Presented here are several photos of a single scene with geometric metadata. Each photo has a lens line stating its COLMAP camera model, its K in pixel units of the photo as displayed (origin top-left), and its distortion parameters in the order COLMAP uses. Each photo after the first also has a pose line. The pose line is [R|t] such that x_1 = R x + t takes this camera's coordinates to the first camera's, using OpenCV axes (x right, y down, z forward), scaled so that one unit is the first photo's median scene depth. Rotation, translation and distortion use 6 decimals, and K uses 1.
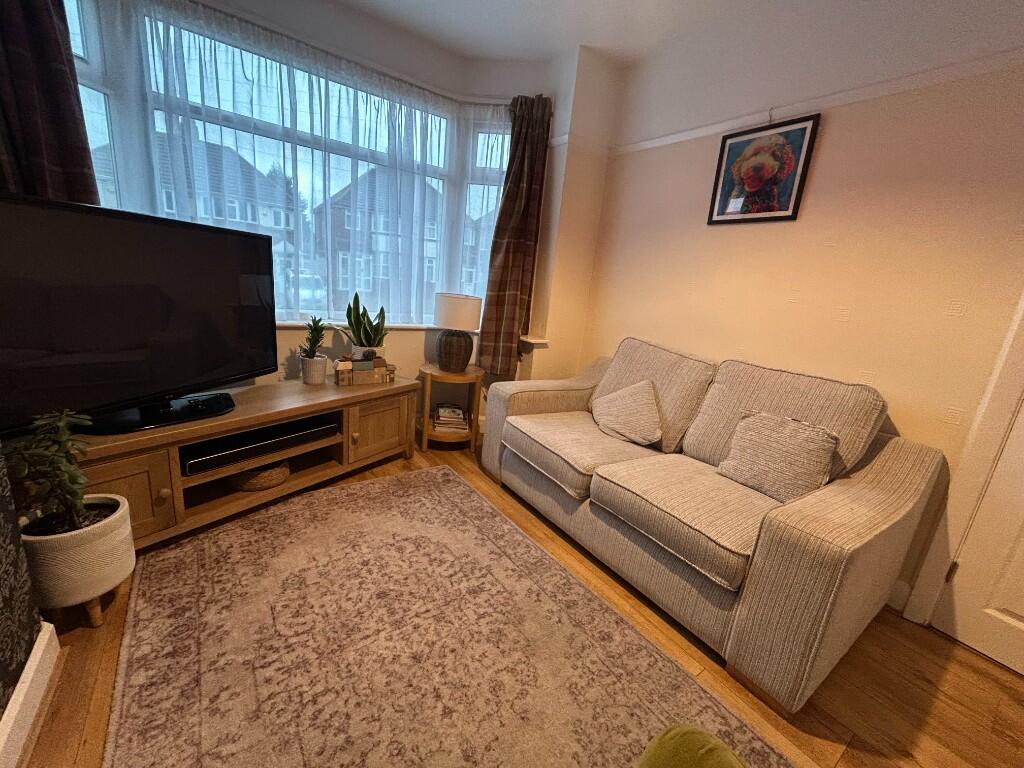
lens RADIAL K [[411.9, 0, 511.0], [0, 411.9, 383.7], [0, 0, 1]] dist [-0.001618, 0.000243]
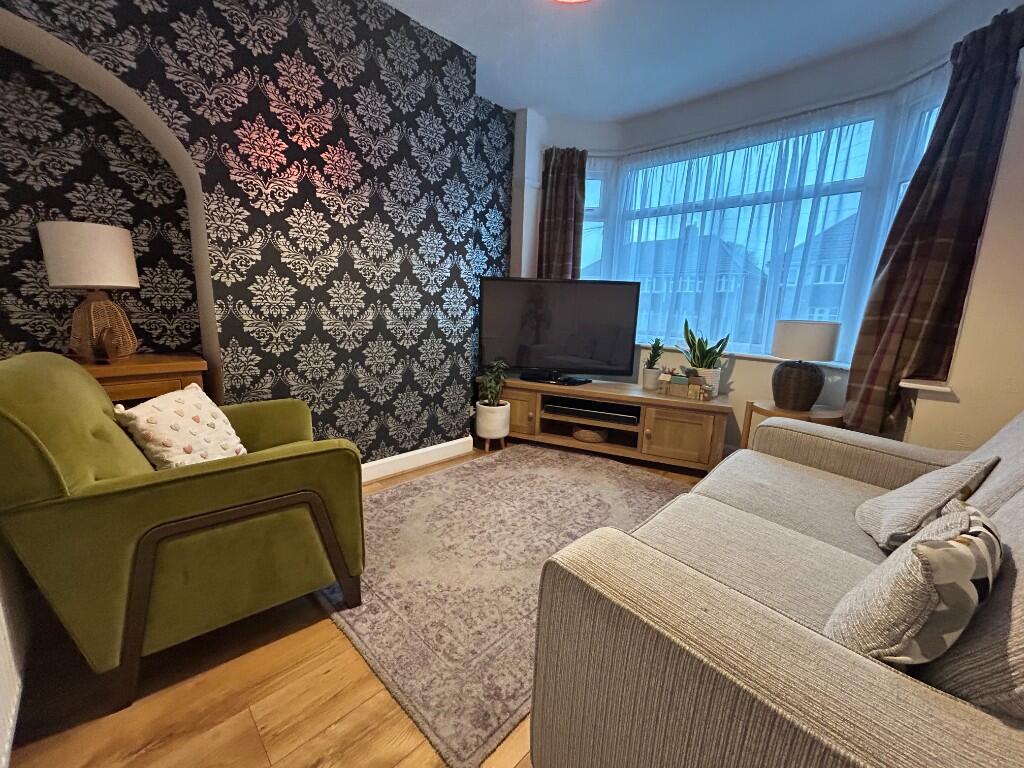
lens RADIAL K [[411.9, 0, 511.0], [0, 411.9, 383.7], [0, 0, 1]] dist [-0.001618, 0.000243]
pose [[0.171918, 0.095387, -0.980482, 0.786955], [-0.259139, 0.964626, 0.048407, 0.037353], [0.950416, 0.245759, 0.190555, 0.360316]]
